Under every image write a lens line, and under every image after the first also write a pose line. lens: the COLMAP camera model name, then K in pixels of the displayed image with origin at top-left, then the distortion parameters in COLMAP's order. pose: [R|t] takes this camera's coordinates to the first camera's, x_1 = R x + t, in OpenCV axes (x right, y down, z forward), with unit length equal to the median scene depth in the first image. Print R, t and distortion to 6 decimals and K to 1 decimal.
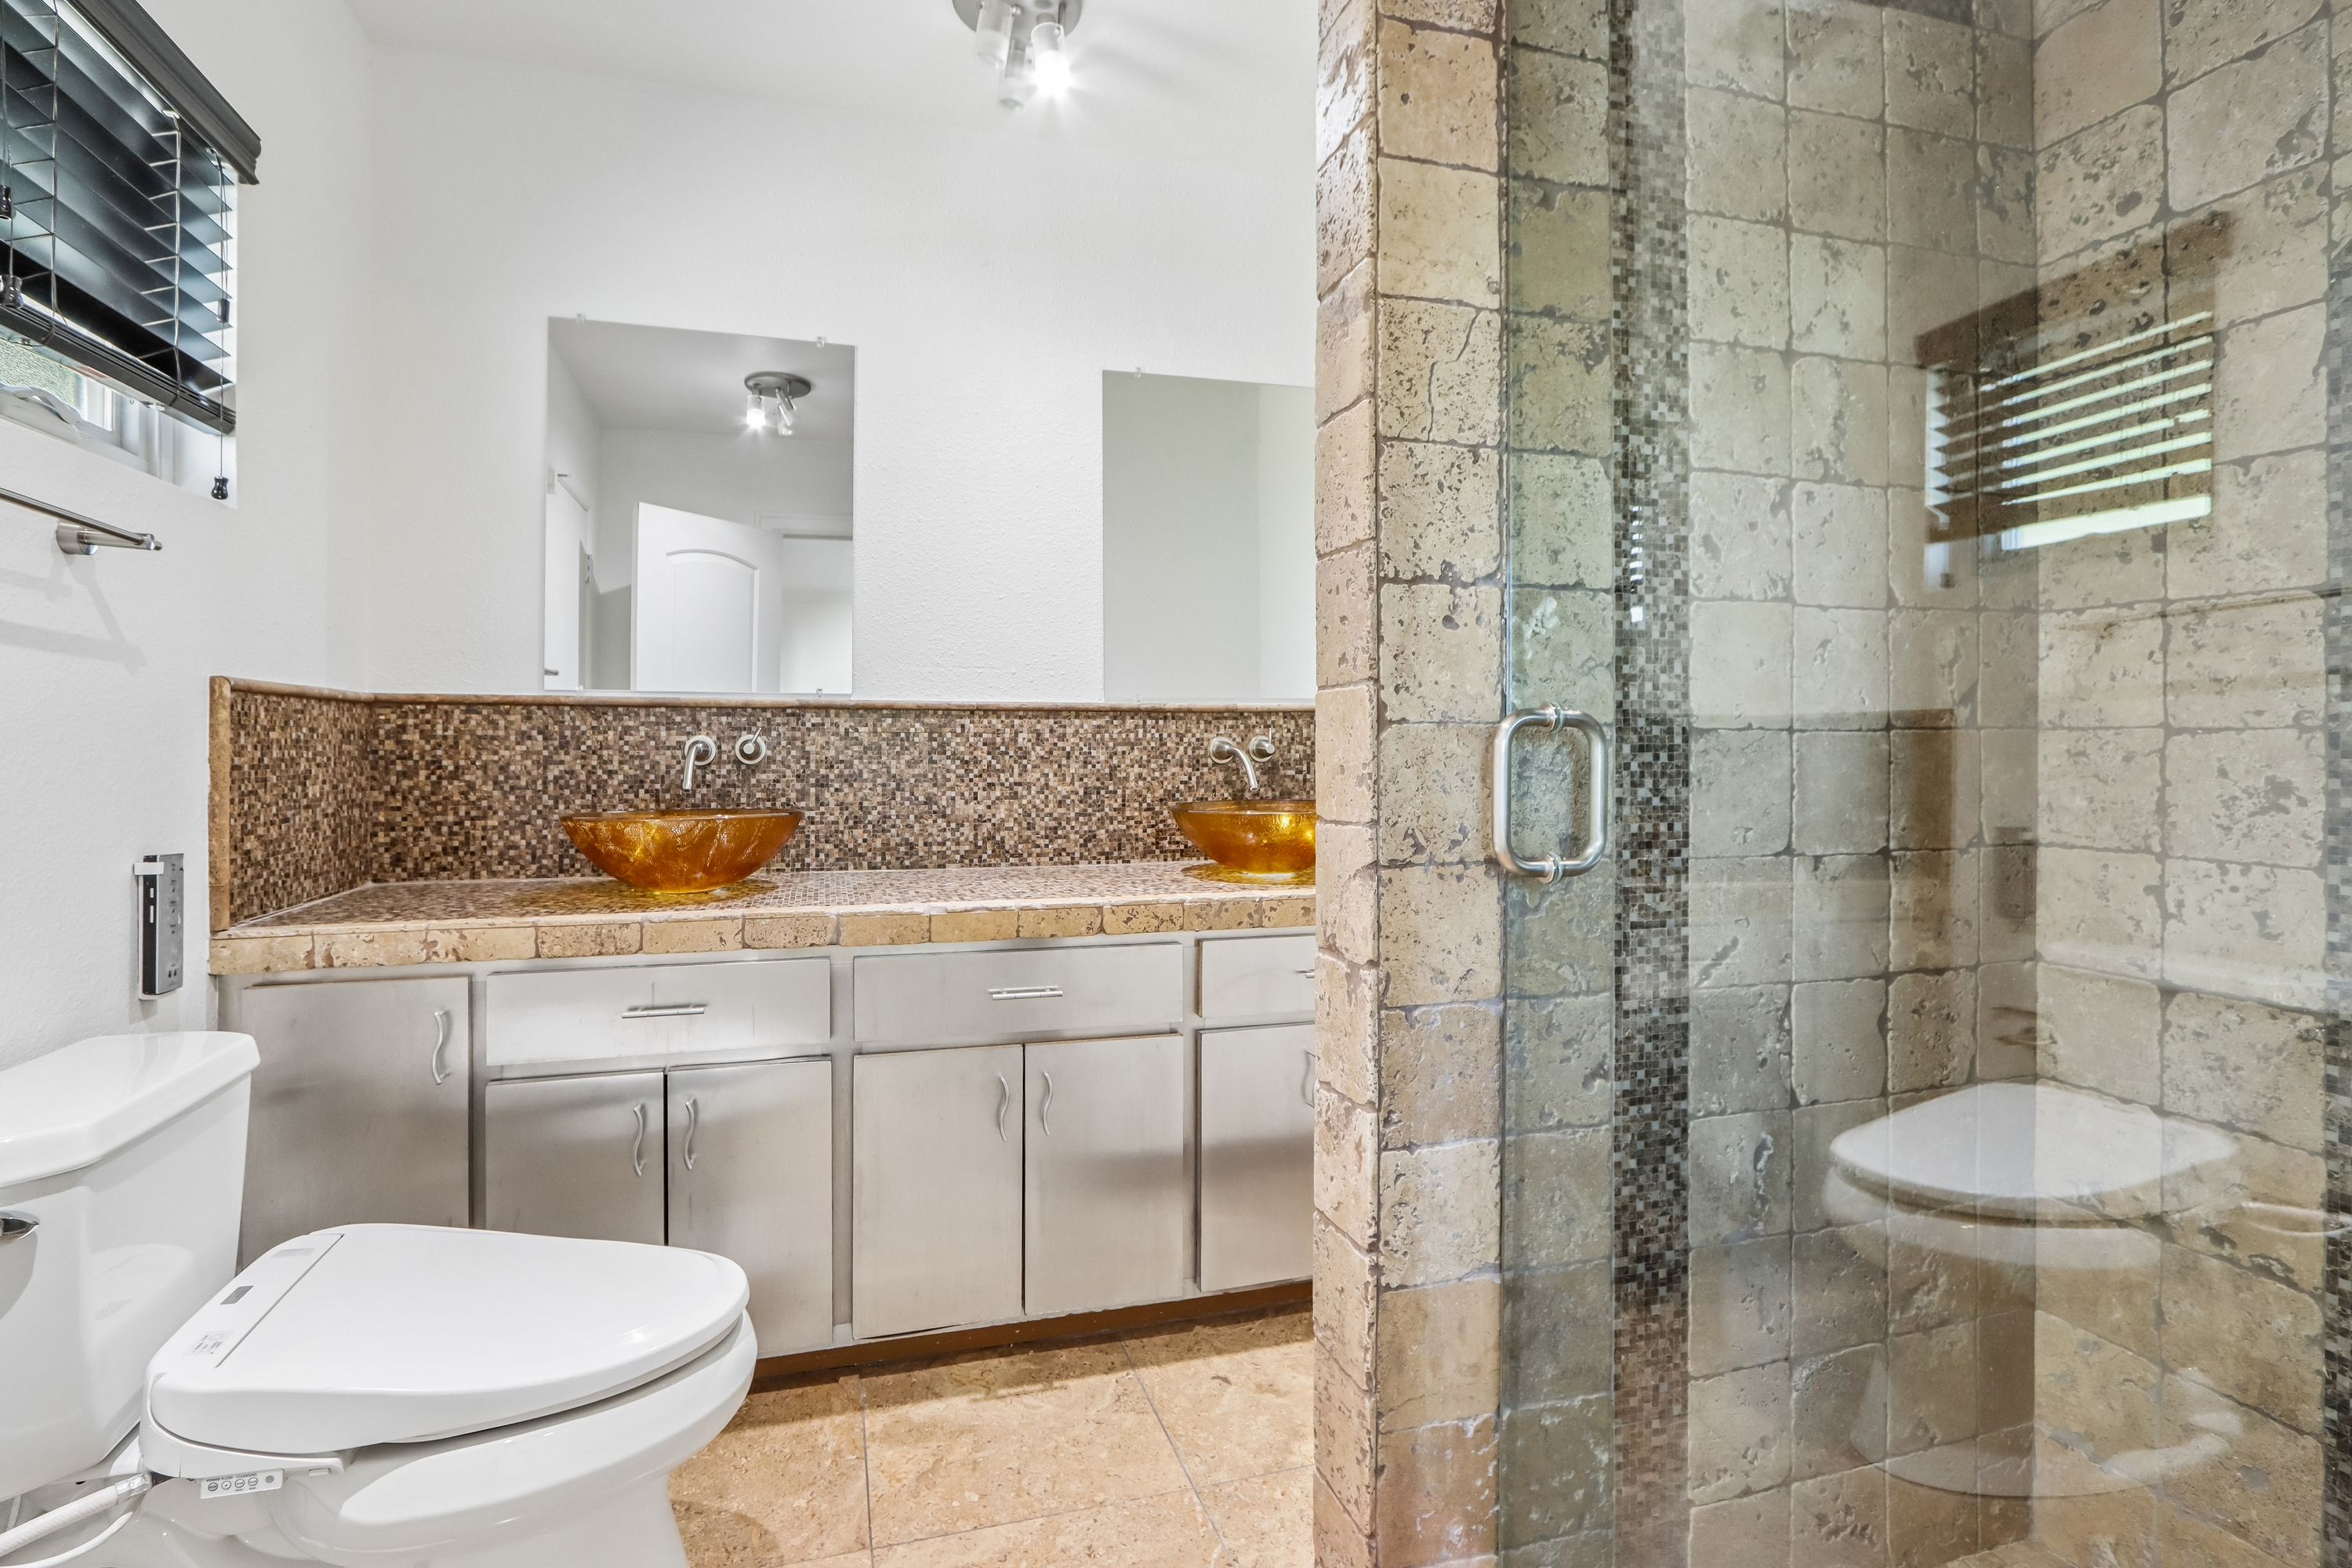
lens RADIAL K [[1097.1, 0, 1162.9], [0, 1097.1, 737.9], [0, 0, 1]] dist [-0.020077, 0.002745]
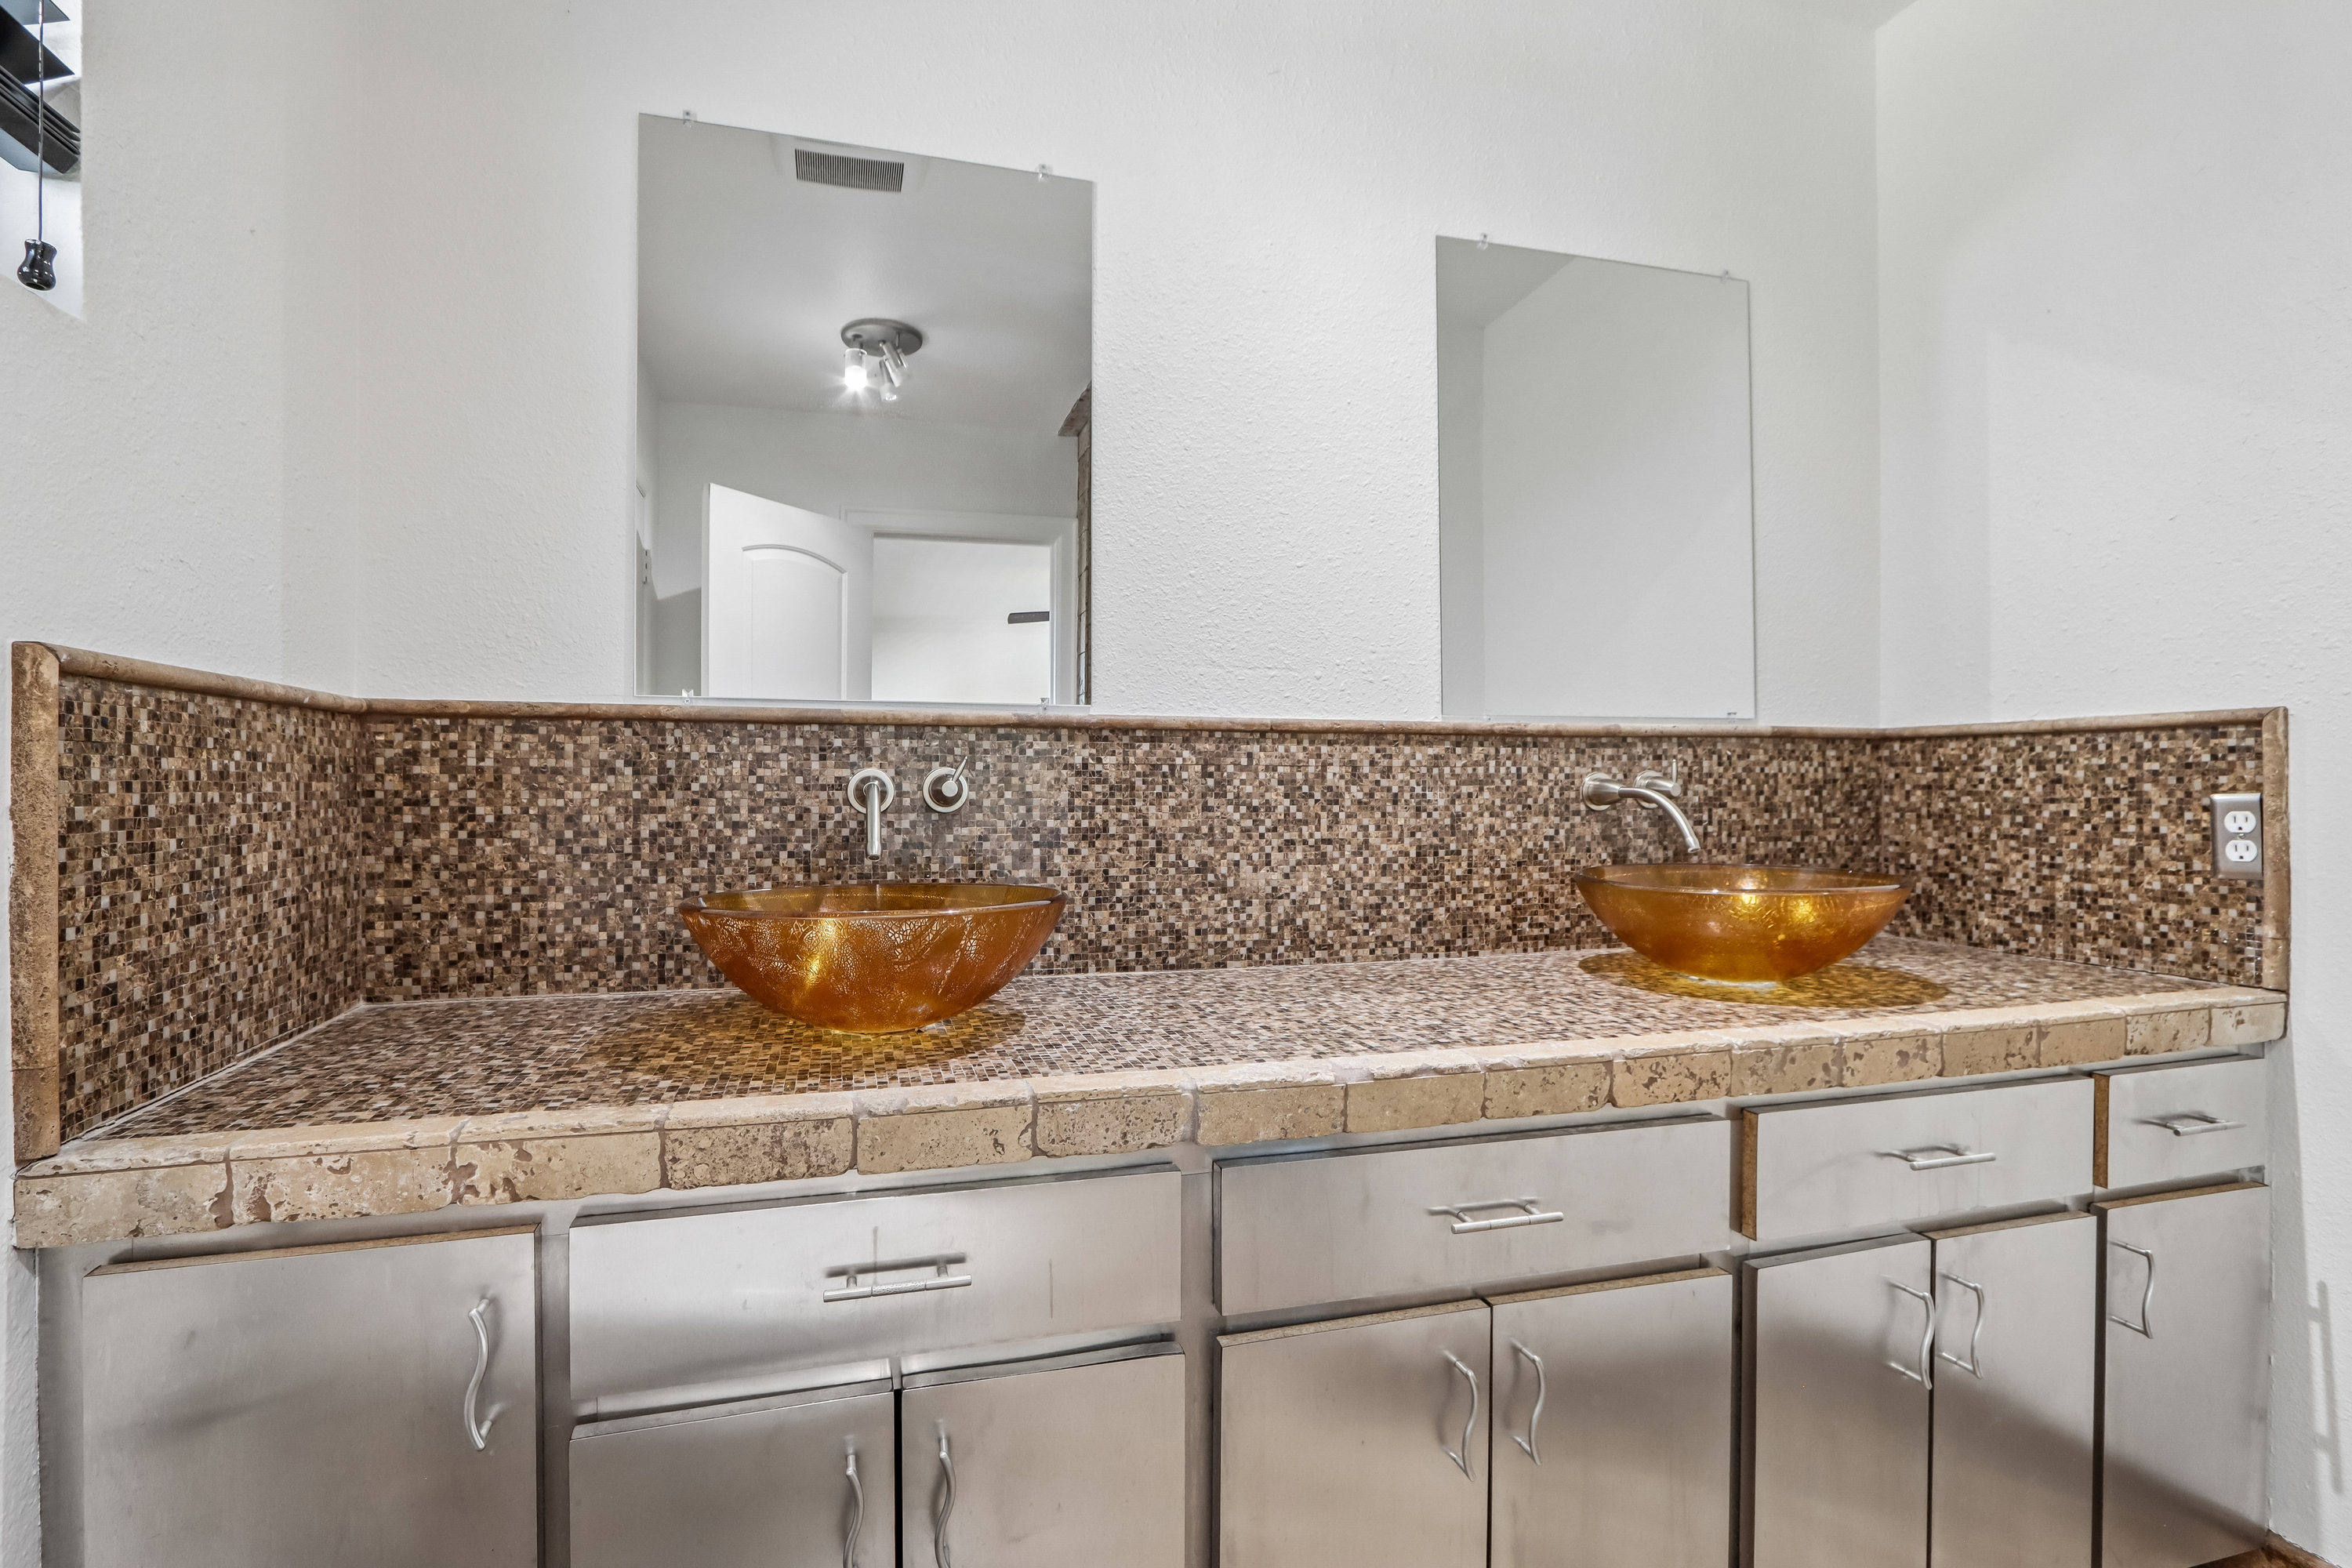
lens RADIAL K [[1097.1, 0, 1173.7], [0, 1097.1, 784.9], [0, 0, 1]] dist [-0.020077, 0.002745]
pose [[0.999963, 0.001298, -0.008515, -0.250179], [-0.001231, 0.999968, 0.007875, 0.002459], [0.008525, -0.007864, 0.999933, 0.369023]]
